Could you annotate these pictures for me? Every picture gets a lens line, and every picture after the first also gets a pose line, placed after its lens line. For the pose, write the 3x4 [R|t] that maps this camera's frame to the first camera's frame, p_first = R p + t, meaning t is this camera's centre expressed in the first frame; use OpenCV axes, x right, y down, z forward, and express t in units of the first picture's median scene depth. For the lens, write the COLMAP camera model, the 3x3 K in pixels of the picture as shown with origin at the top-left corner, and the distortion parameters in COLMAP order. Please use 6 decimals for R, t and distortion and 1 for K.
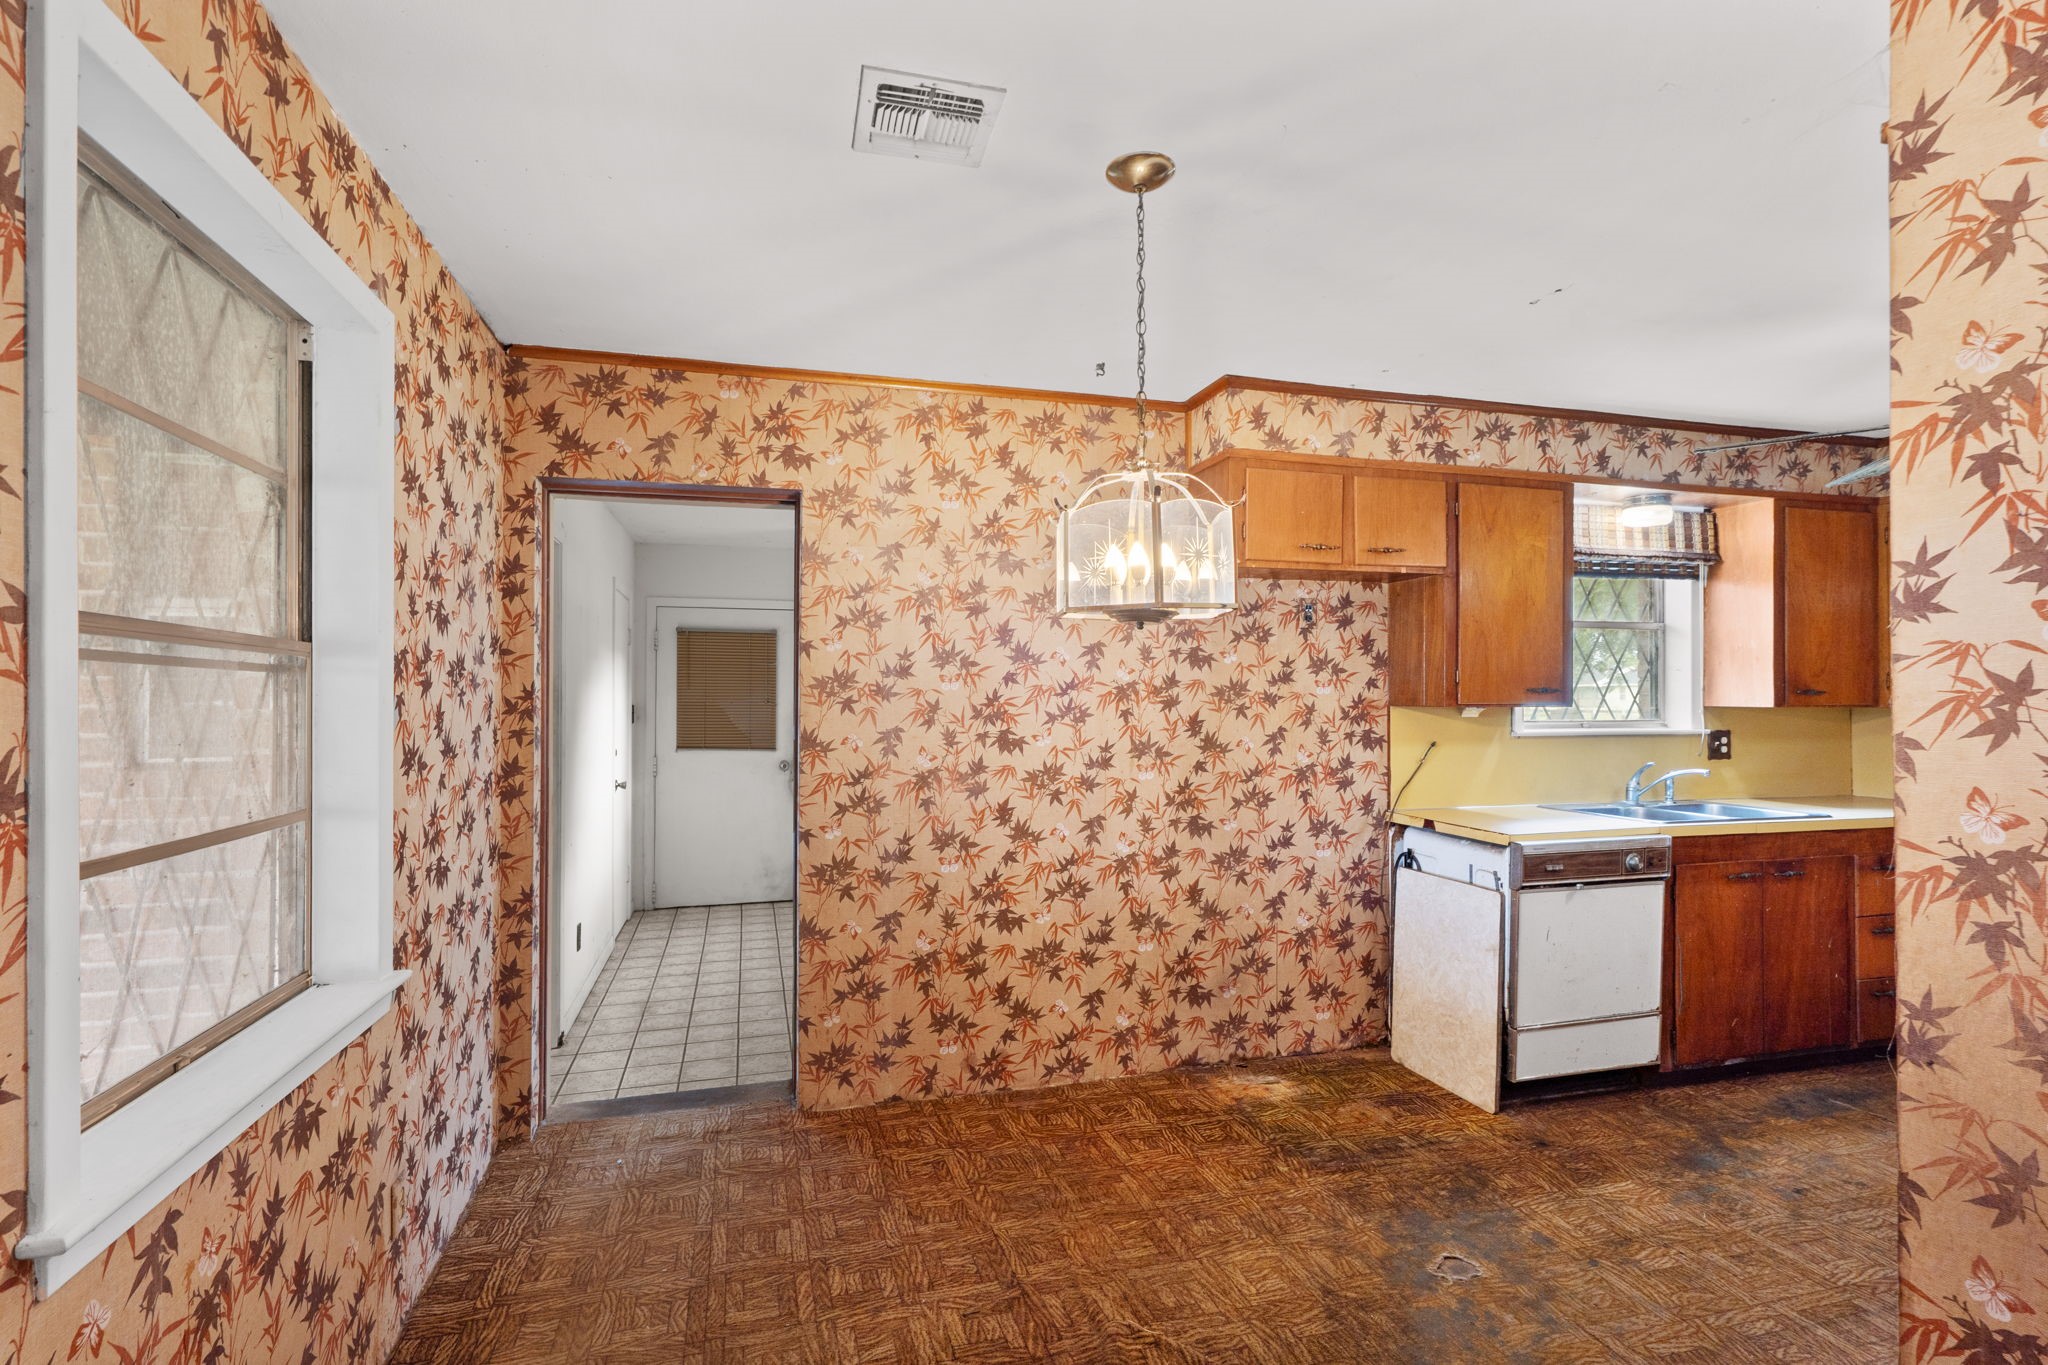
lens RADIAL K [[937.0, 0, 1022.3], [0, 937.0, 685.0], [0, 0, 1]] dist [-0.001999, 0.001986]
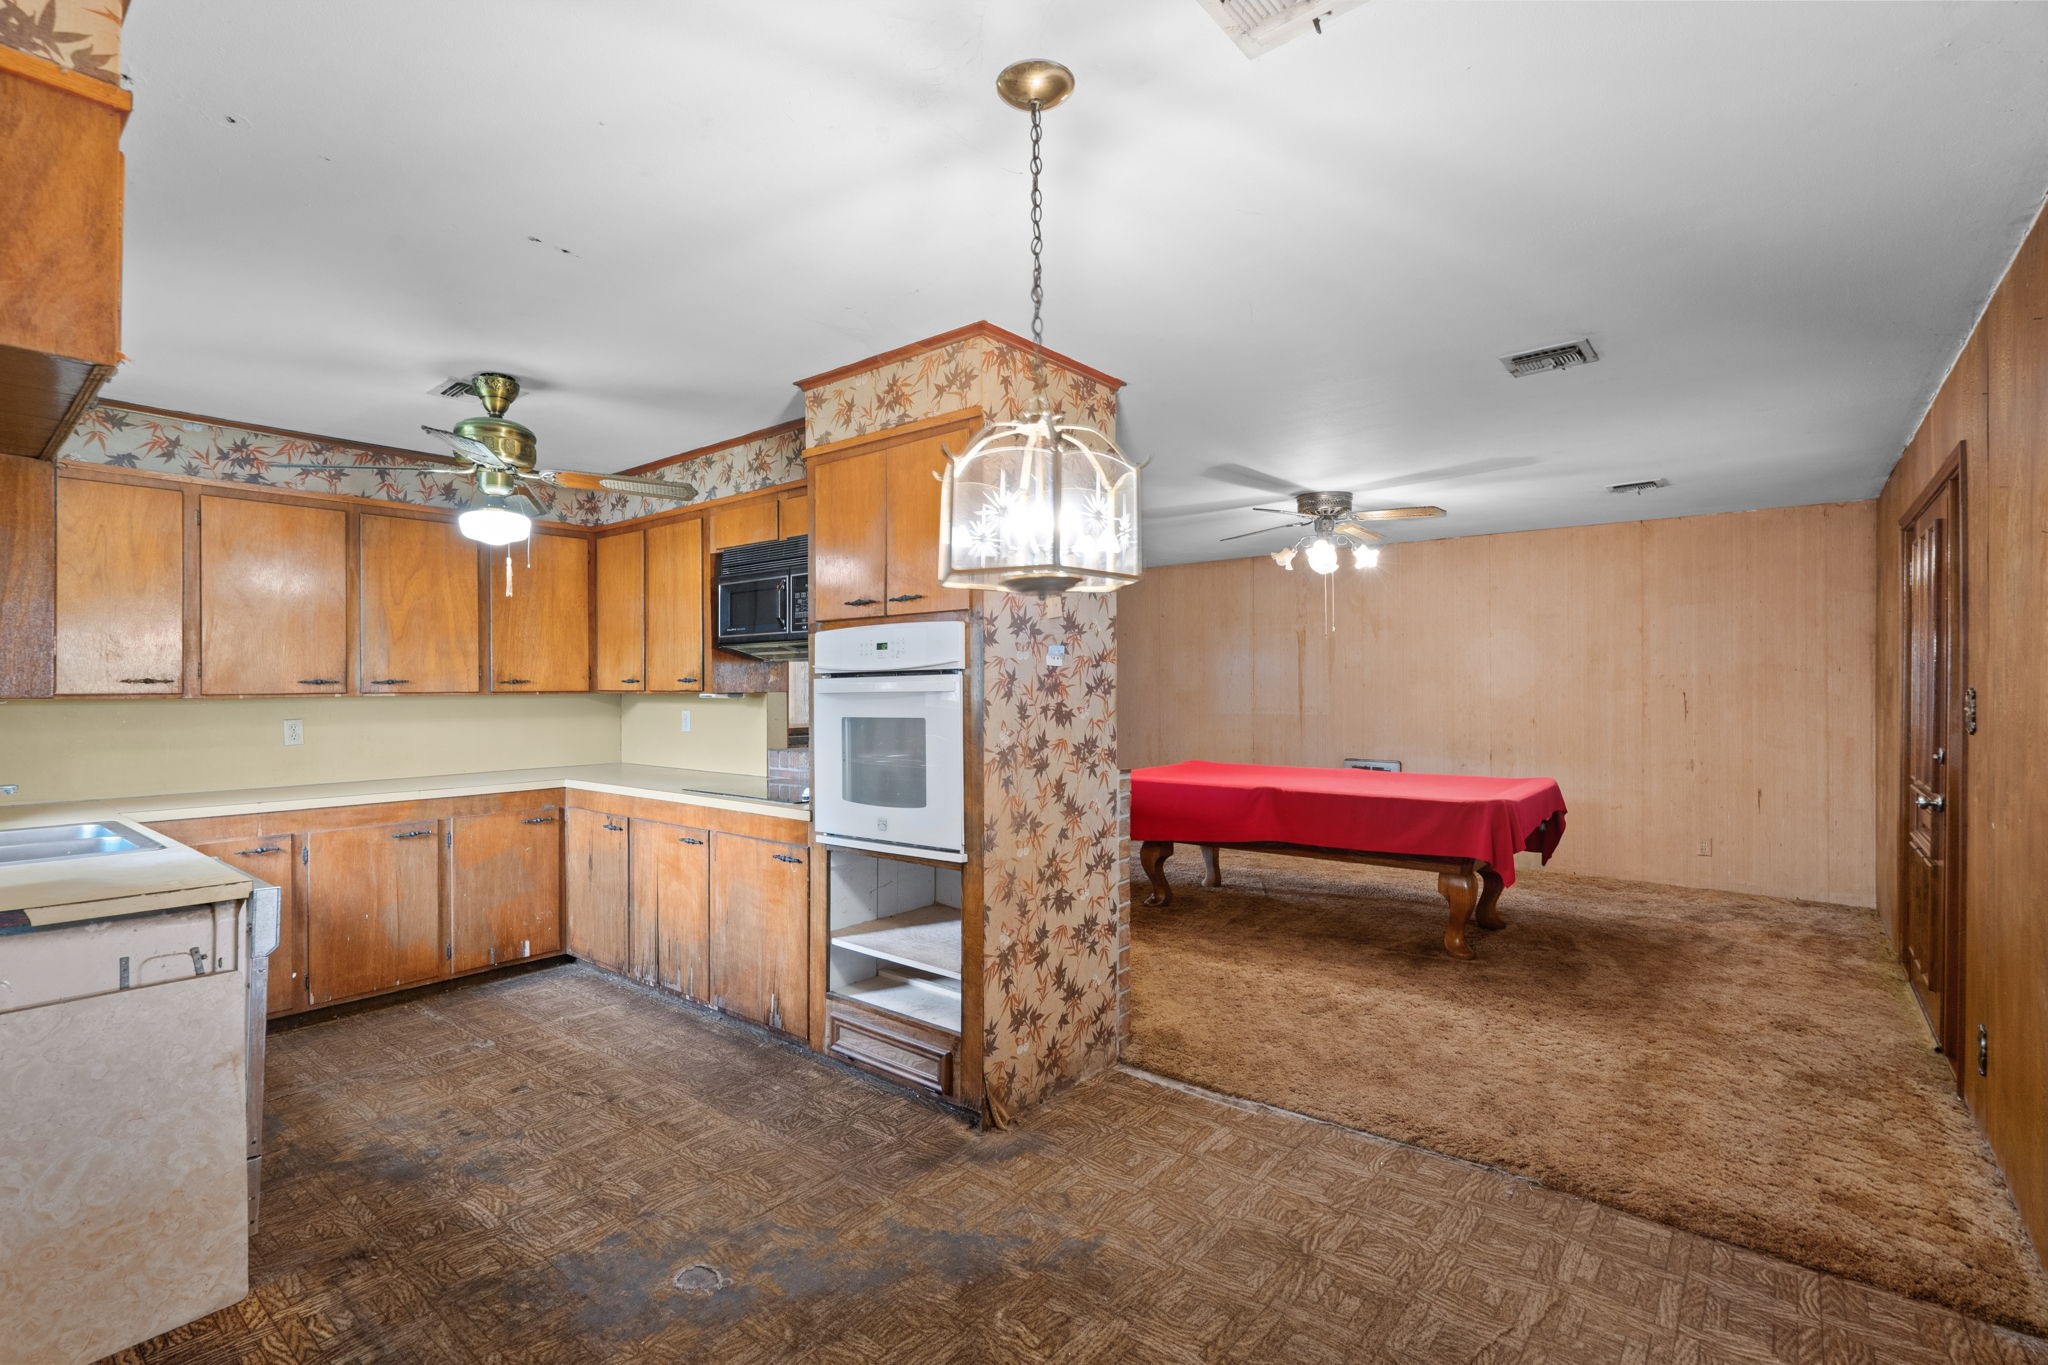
lens RADIAL K [[937.0, 0, 1016.2], [0, 937.0, 680.0], [0, 0, 1]] dist [-0.001999, 0.001986]
pose [[-0.571204, 0.009623, 0.820752, -0.385836], [-0.006975, 0.999838, -0.016577, 0.019778], [-0.820779, -0.015193, -0.571044, 0.964405]]
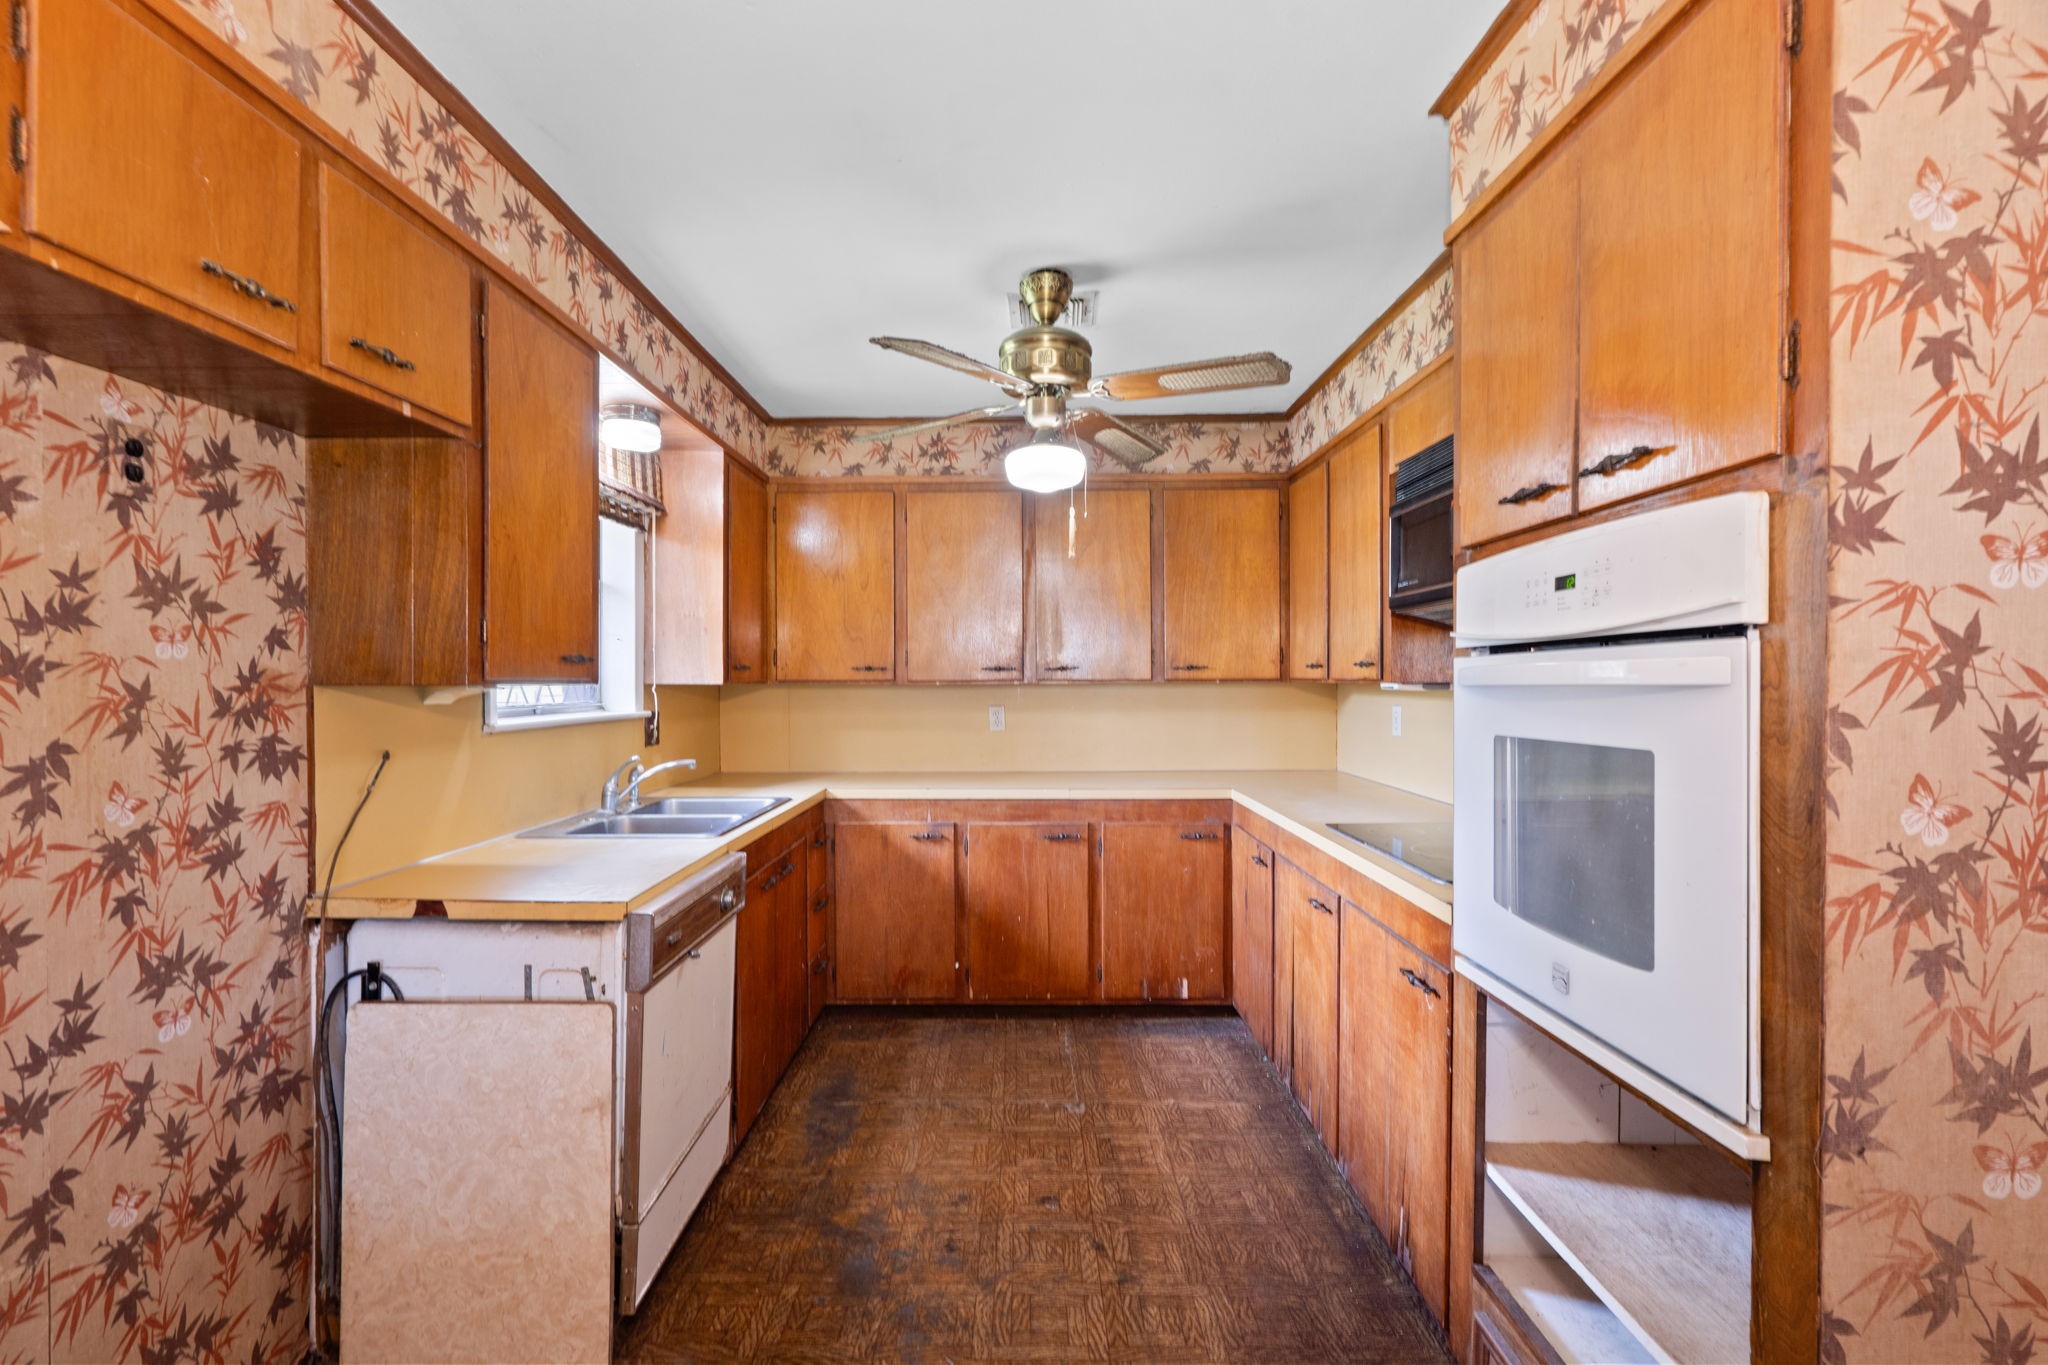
lens RADIAL K [[937.0, 0, 1008.8], [0, 937.0, 687.5], [0, 0, 1]] dist [-0.001999, 0.001986]
pose [[0.292371, -0.010307, 0.956249, 0.029547], [-0.011163, 0.999837, 0.014190, 0.014901], [-0.956240, -0.014823, 0.292209, 0.618250]]
